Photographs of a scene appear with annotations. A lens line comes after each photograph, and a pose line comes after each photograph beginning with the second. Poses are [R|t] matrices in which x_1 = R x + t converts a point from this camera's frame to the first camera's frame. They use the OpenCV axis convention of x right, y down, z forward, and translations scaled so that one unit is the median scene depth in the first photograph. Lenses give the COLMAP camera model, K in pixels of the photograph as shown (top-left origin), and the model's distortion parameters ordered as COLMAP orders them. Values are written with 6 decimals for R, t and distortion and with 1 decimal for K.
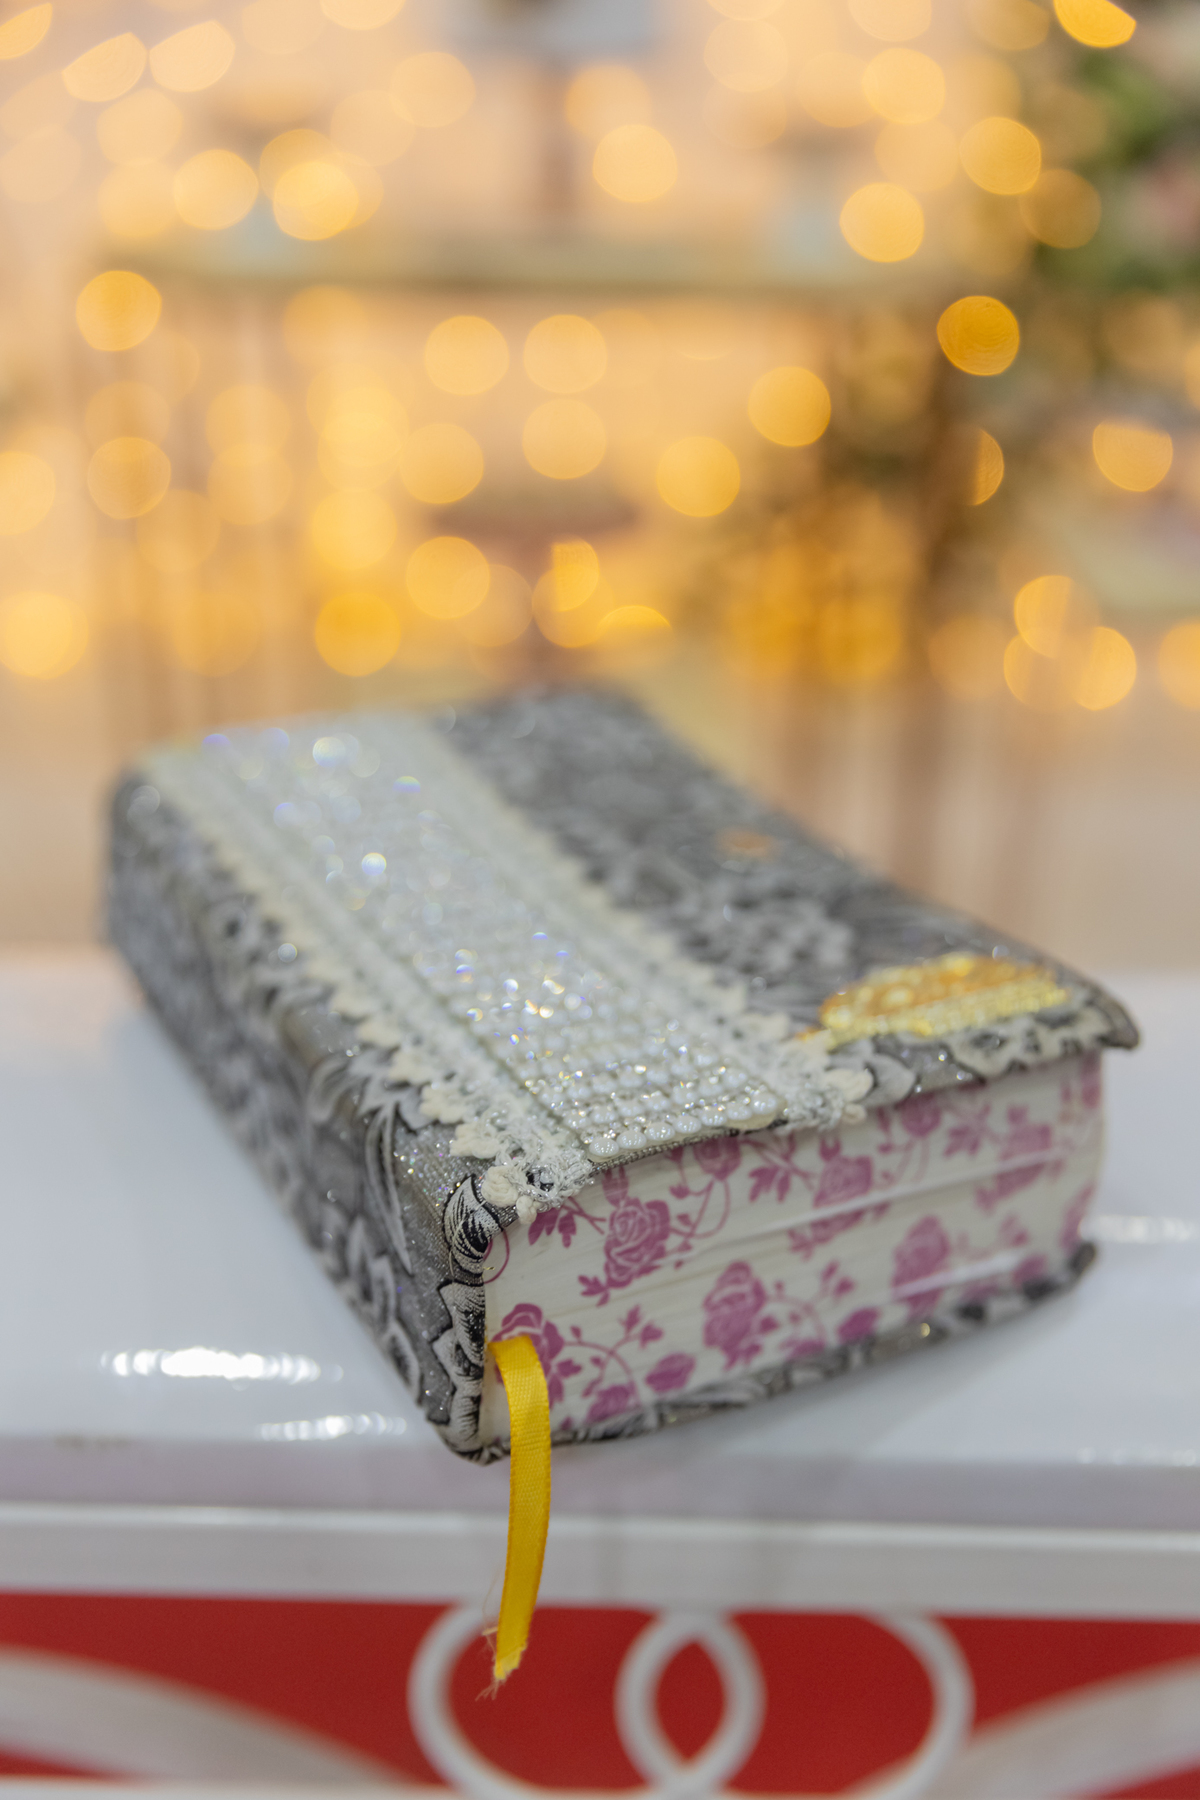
lens RADIAL K [[2180.6, 0, 597.2], [0, 2180.6, 907.6], [0, 0, 1]] dist [0.113786, 0.000000]
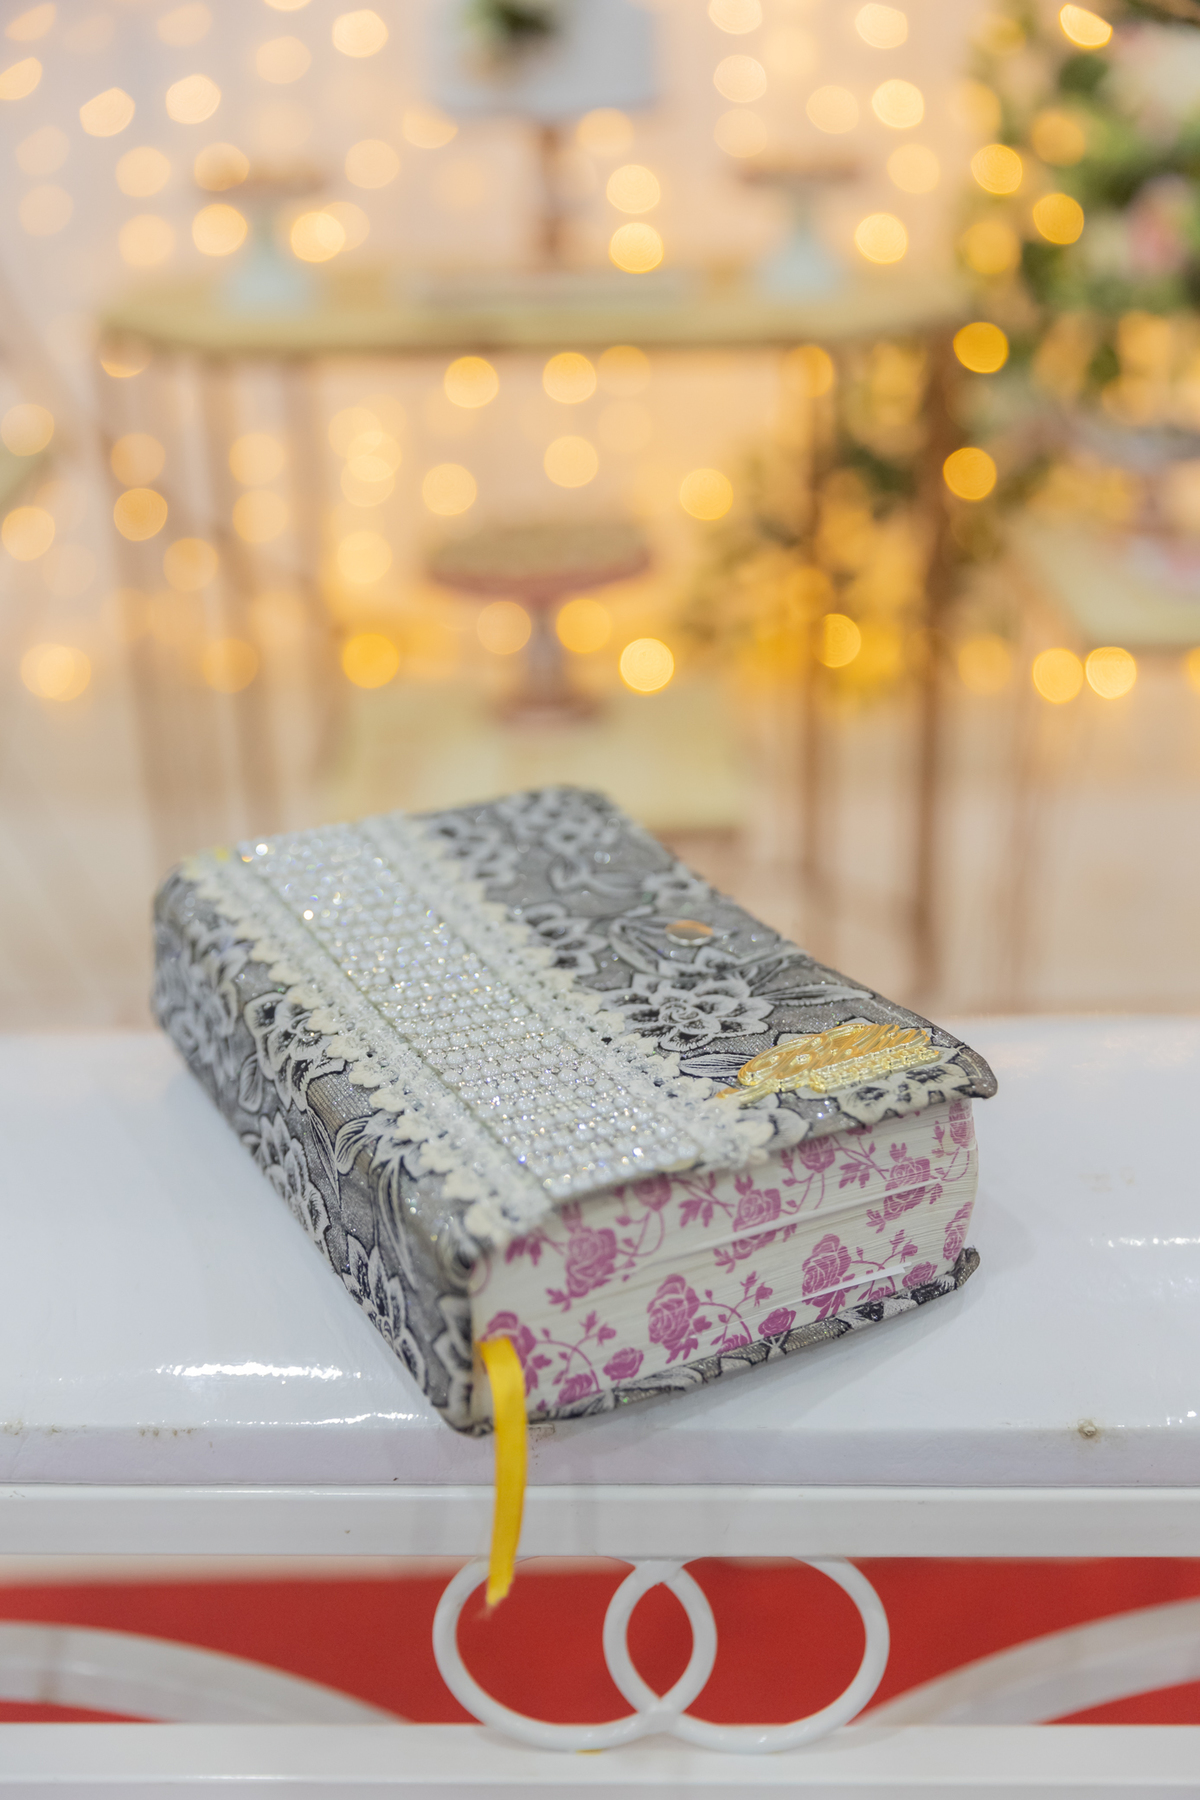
lens RADIAL K [[2180.6, 0, 601.4], [0, 2180.6, 884.6], [0, 0, 1]] dist [0.113786, 0.000000]
pose [[0.999653, -0.025550, -0.006426, 0.032939], [0.025424, 0.999497, -0.018940, -0.037448], [0.006907, 0.018770, 0.999800, -0.248128]]
